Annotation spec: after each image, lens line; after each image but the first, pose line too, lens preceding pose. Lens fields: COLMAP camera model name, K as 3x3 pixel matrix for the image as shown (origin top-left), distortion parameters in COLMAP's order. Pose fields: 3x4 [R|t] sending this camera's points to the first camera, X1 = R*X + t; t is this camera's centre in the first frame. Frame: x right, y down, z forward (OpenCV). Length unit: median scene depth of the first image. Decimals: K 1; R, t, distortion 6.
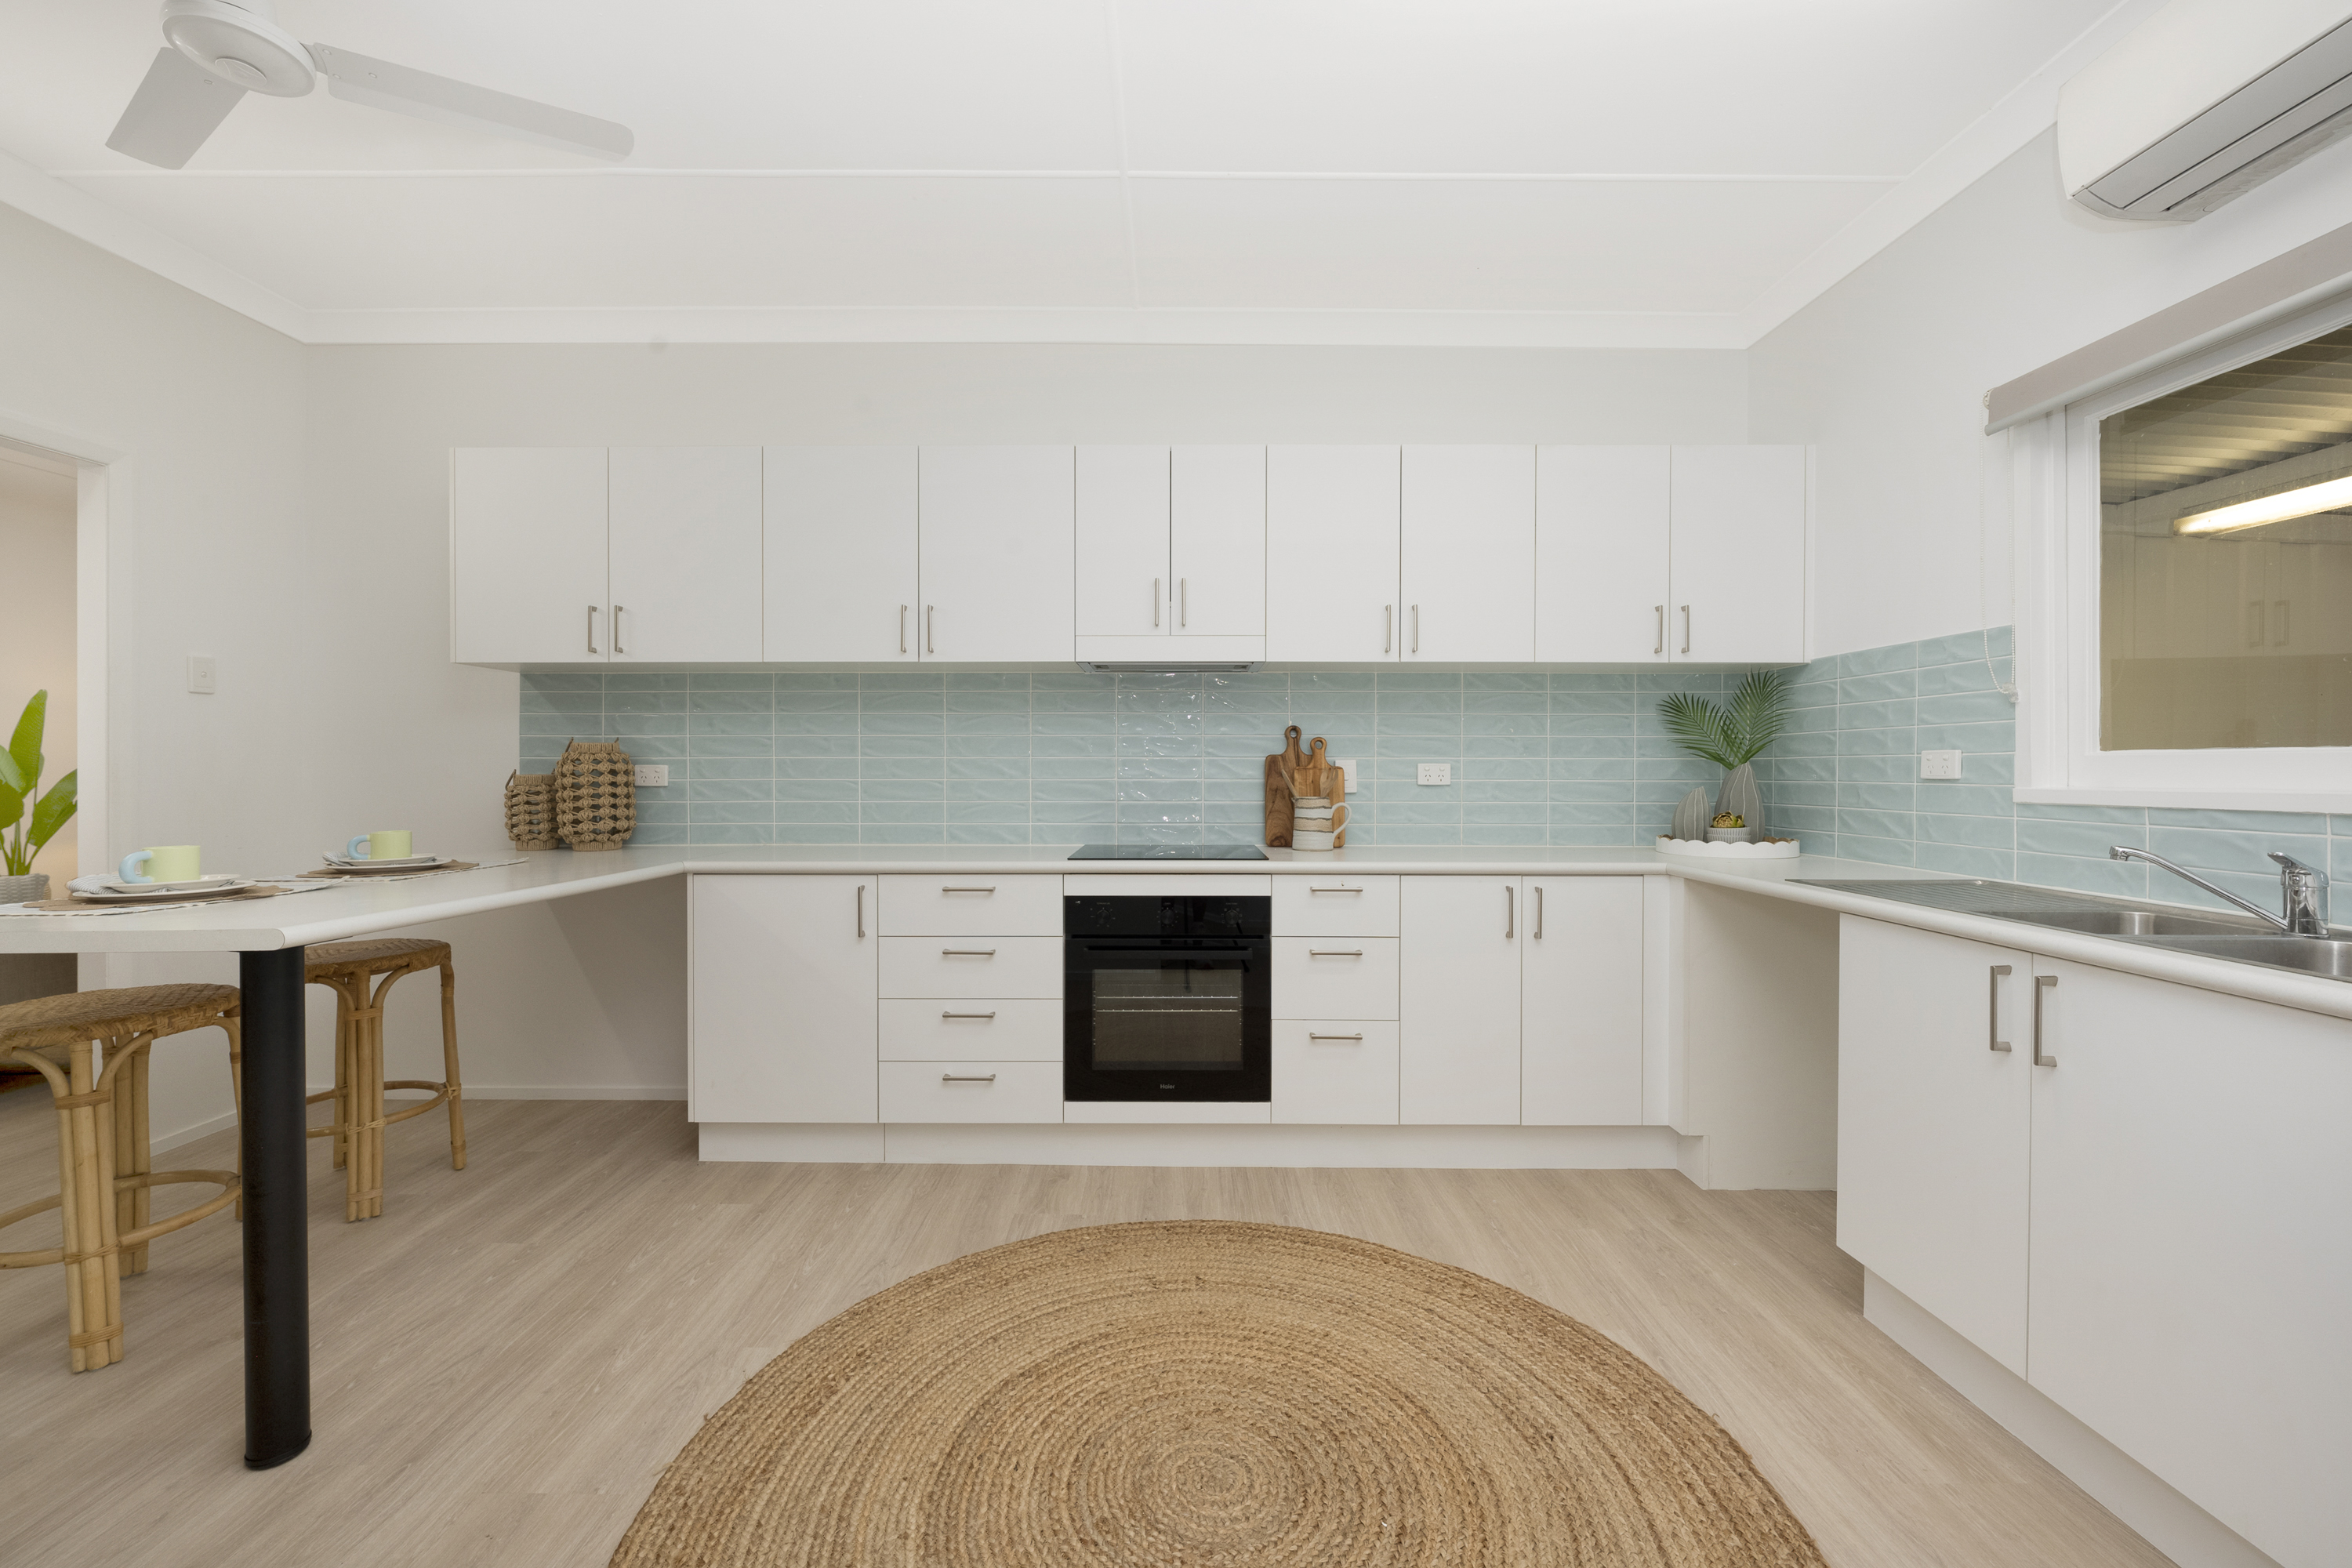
lens RADIAL K [[933.7, 0, 1182.1], [0, 933.7, 777.7], [0, 0, 1]] dist [-0.005322, 0.000321]
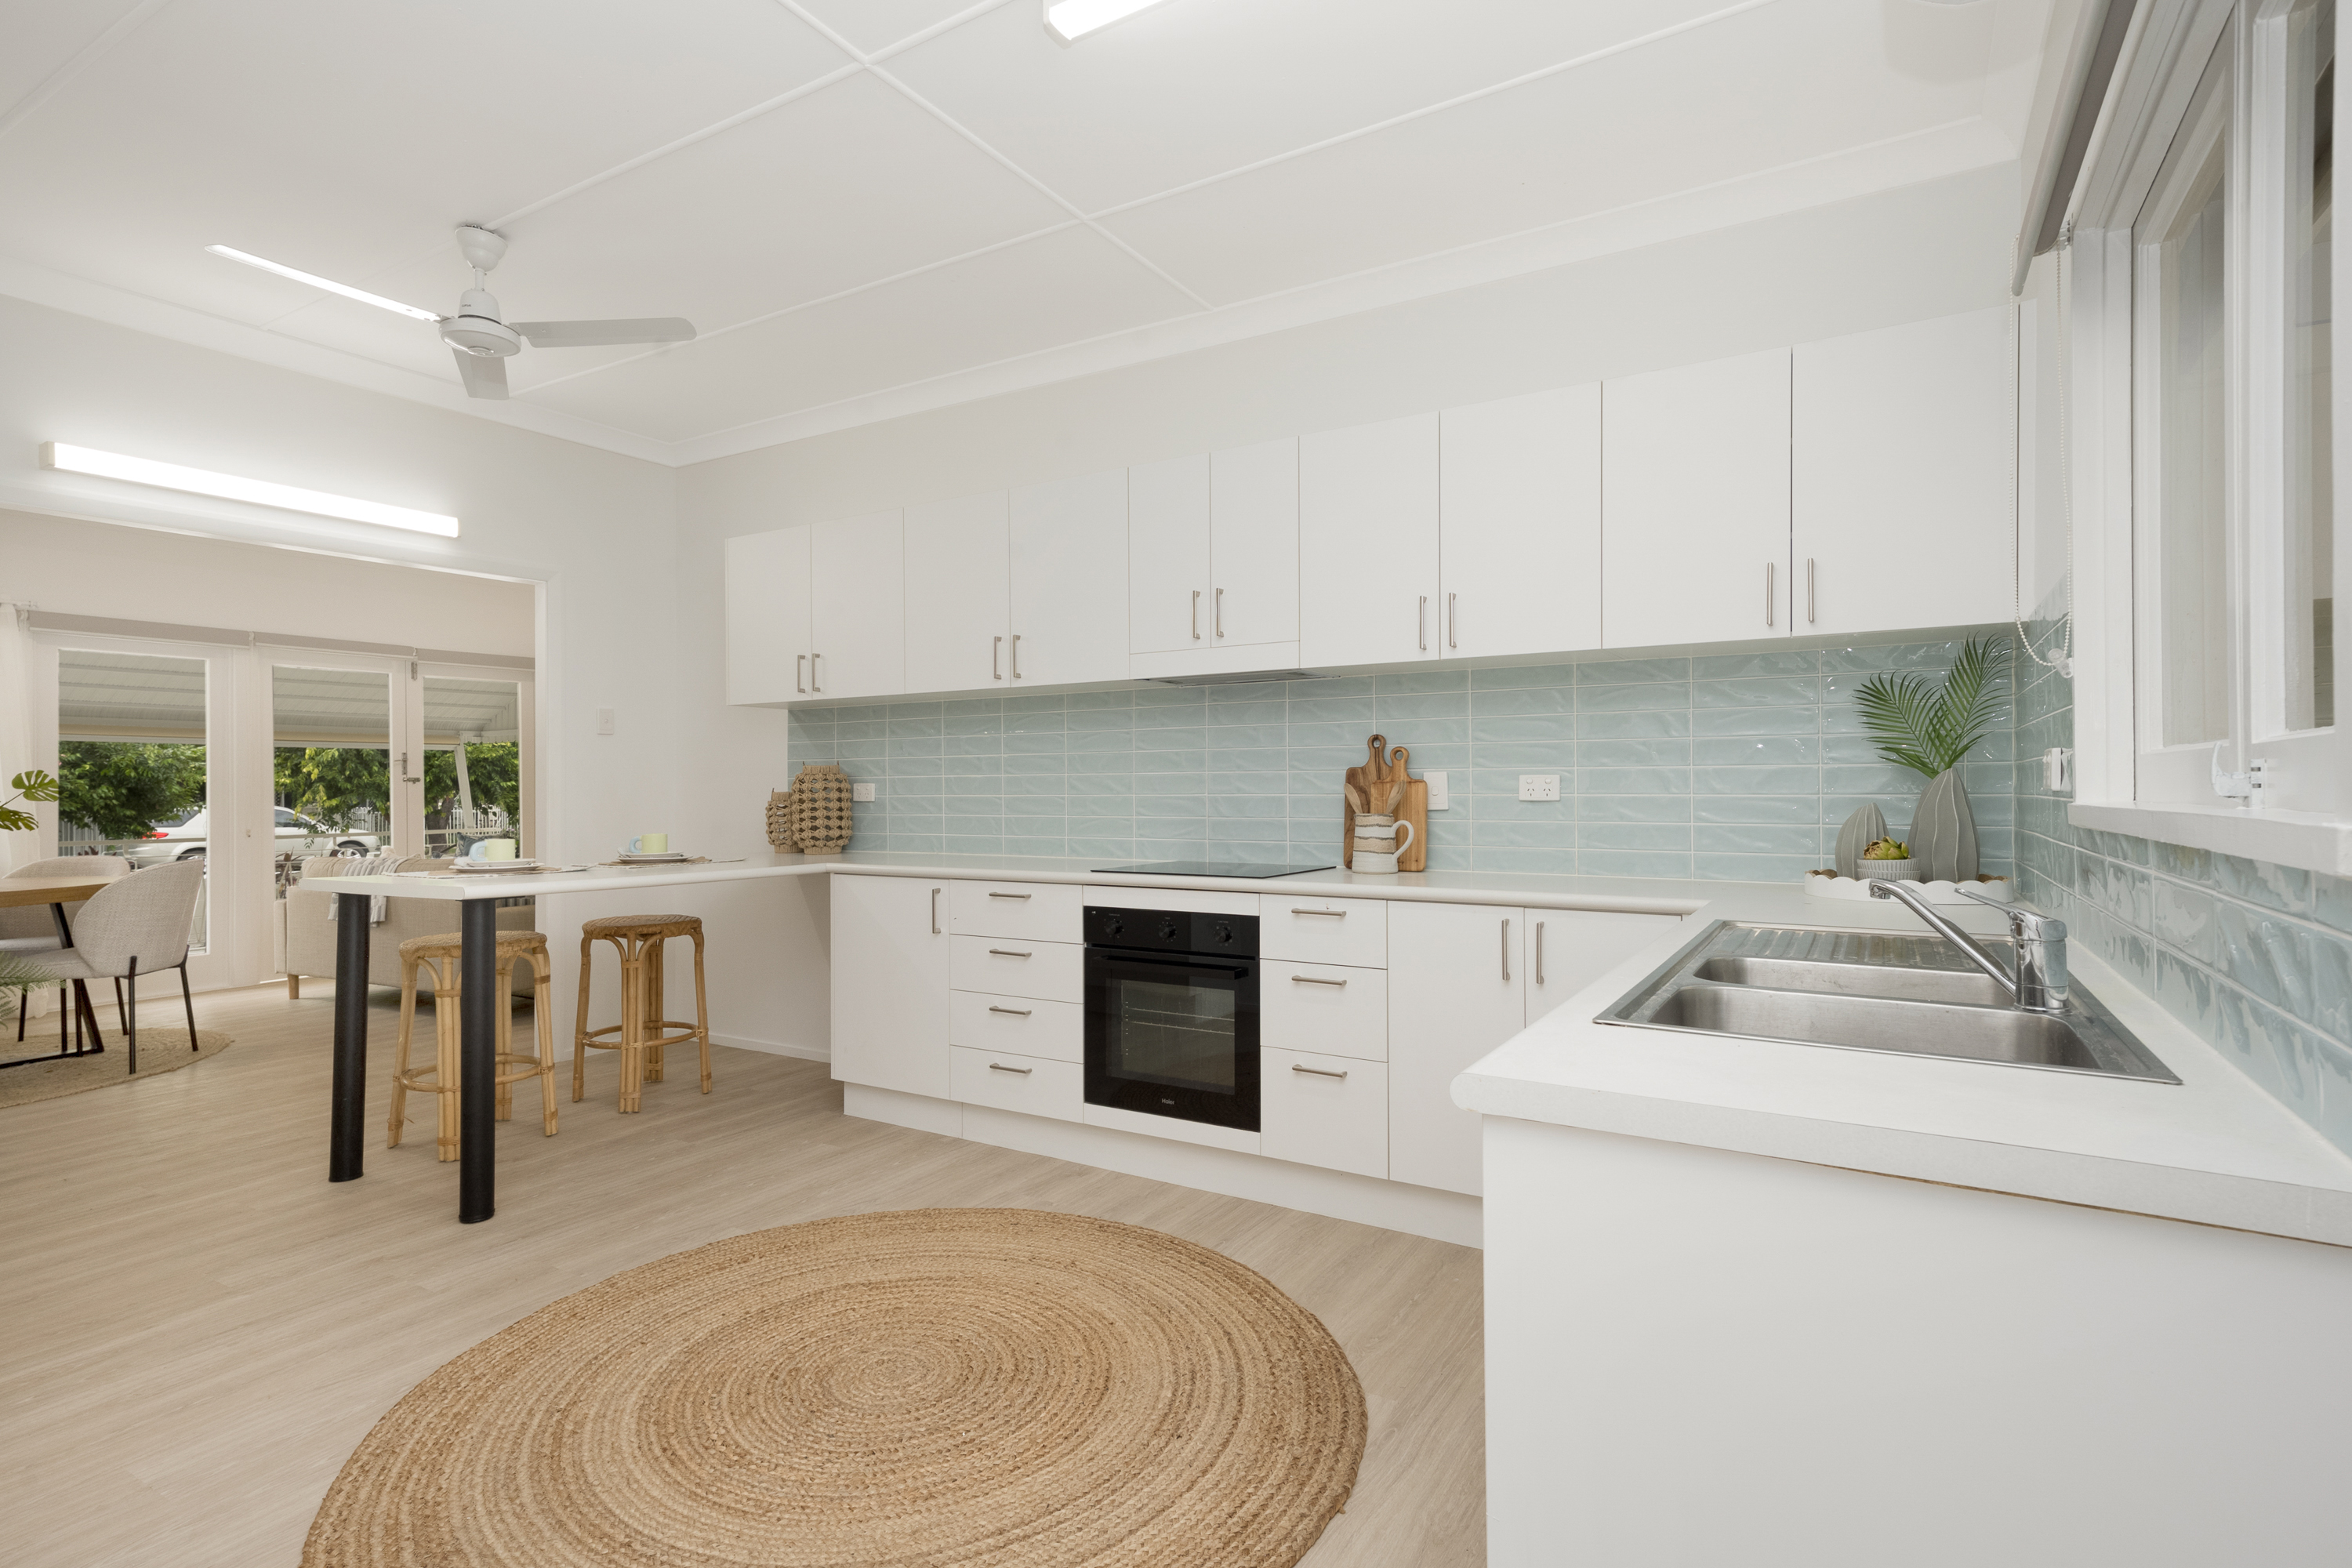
lens RADIAL K [[1155.6, 0, 1181.5], [0, 1155.6, 791.3], [0, 0, 1]] dist [0.021988, 0.000029]
pose [[0.856679, -0.003890, -0.515836, 0.623959], [0.000082, 0.999973, -0.007405, 0.008112], [0.515851, 0.006302, 0.856655, -0.053806]]
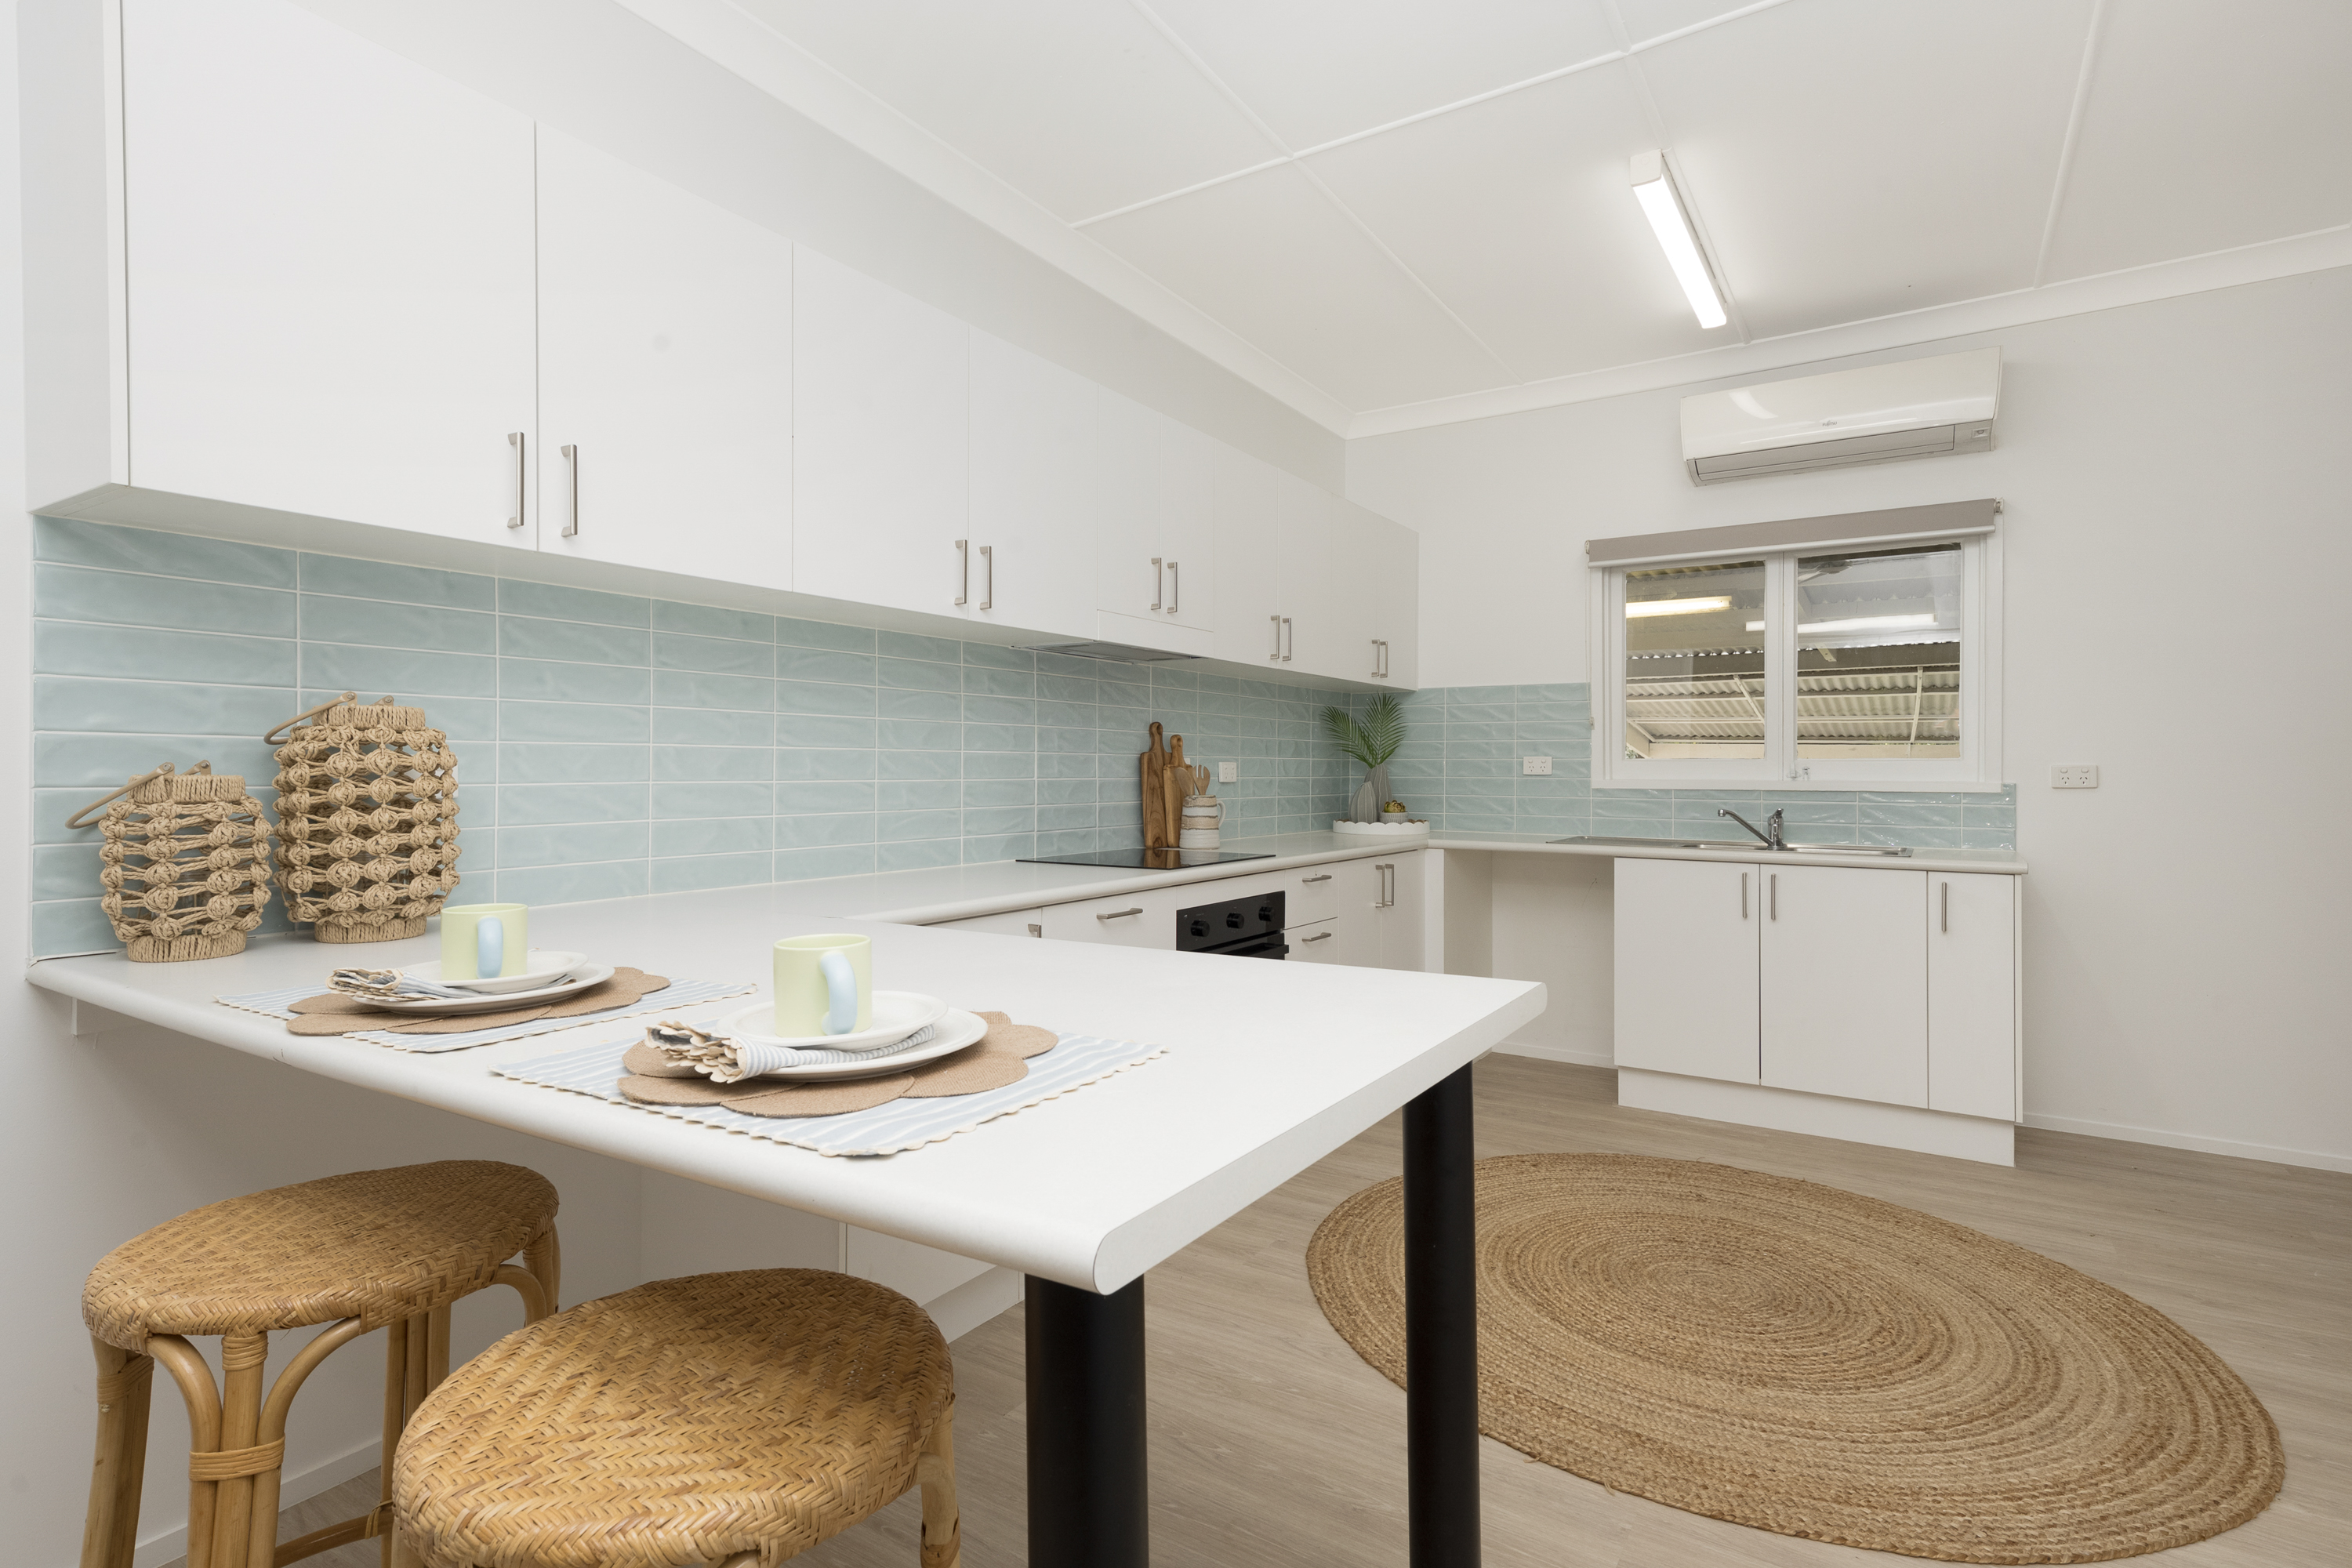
lens RADIAL K [[1155.6, 0, 1169.0], [0, 1155.6, 775.5], [0, 0, 1]] dist [0.021988, 0.000029]
pose [[0.545360, -0.003377, 0.838195, -1.023478], [0.005970, 0.999982, 0.000144, -0.001091], [-0.838181, 0.004926, 0.545370, 0.402636]]
